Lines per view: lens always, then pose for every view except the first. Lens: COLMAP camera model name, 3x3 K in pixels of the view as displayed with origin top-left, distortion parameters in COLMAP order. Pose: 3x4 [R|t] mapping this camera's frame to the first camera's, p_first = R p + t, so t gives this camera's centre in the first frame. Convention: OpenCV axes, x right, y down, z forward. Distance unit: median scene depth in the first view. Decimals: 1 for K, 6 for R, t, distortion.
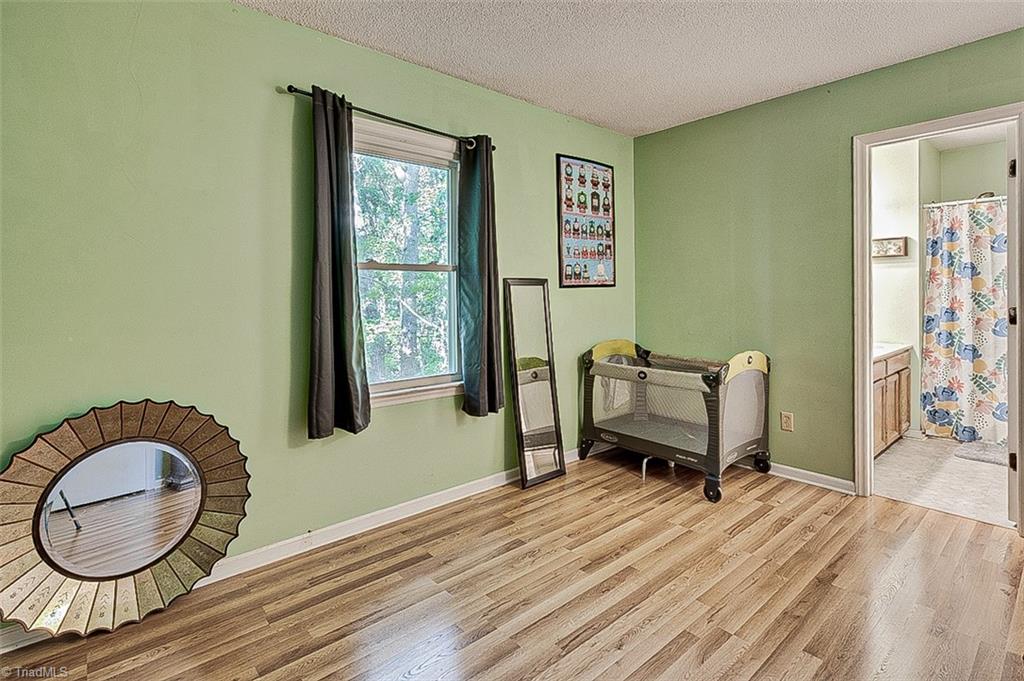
lens RADIAL K [[511.4, 0, 501.5], [0, 511.4, 288.3], [0, 0, 1]] dist [-0.002366, -0.000519]
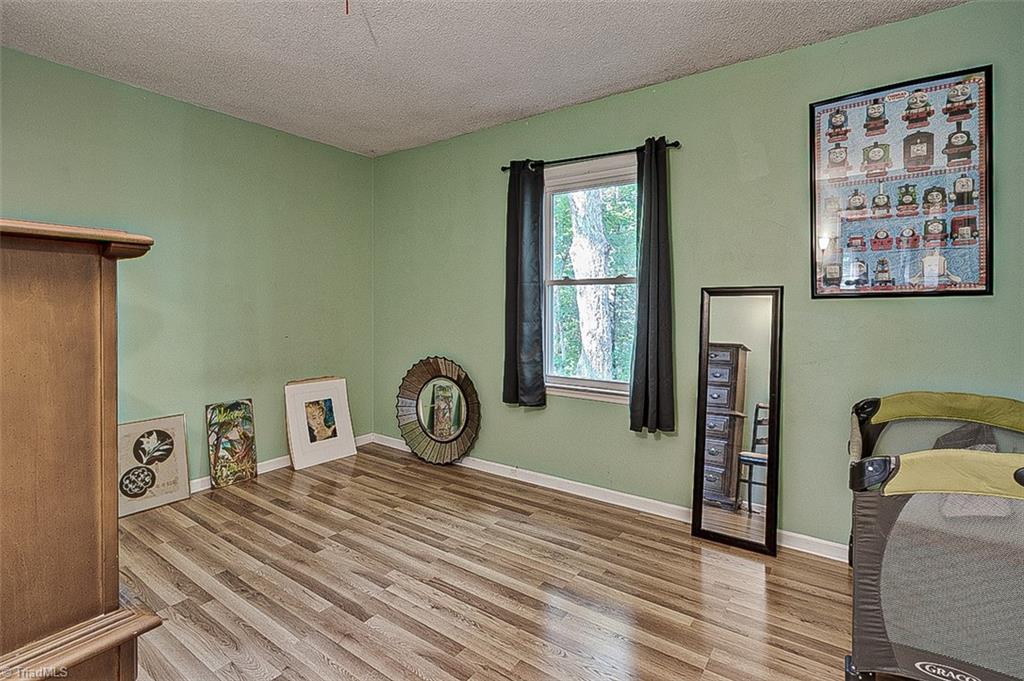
lens RADIAL K [[470.3, 0, 488.3], [0, 470.3, 310.8], [0, 0, 1]] dist [-0.017188, 0.000574]
pose [[0.220620, 0.013902, -0.975261, 1.173715], [0.002929, 0.999884, 0.014915, 0.009818], [0.975355, -0.006147, 0.220554, 0.809575]]
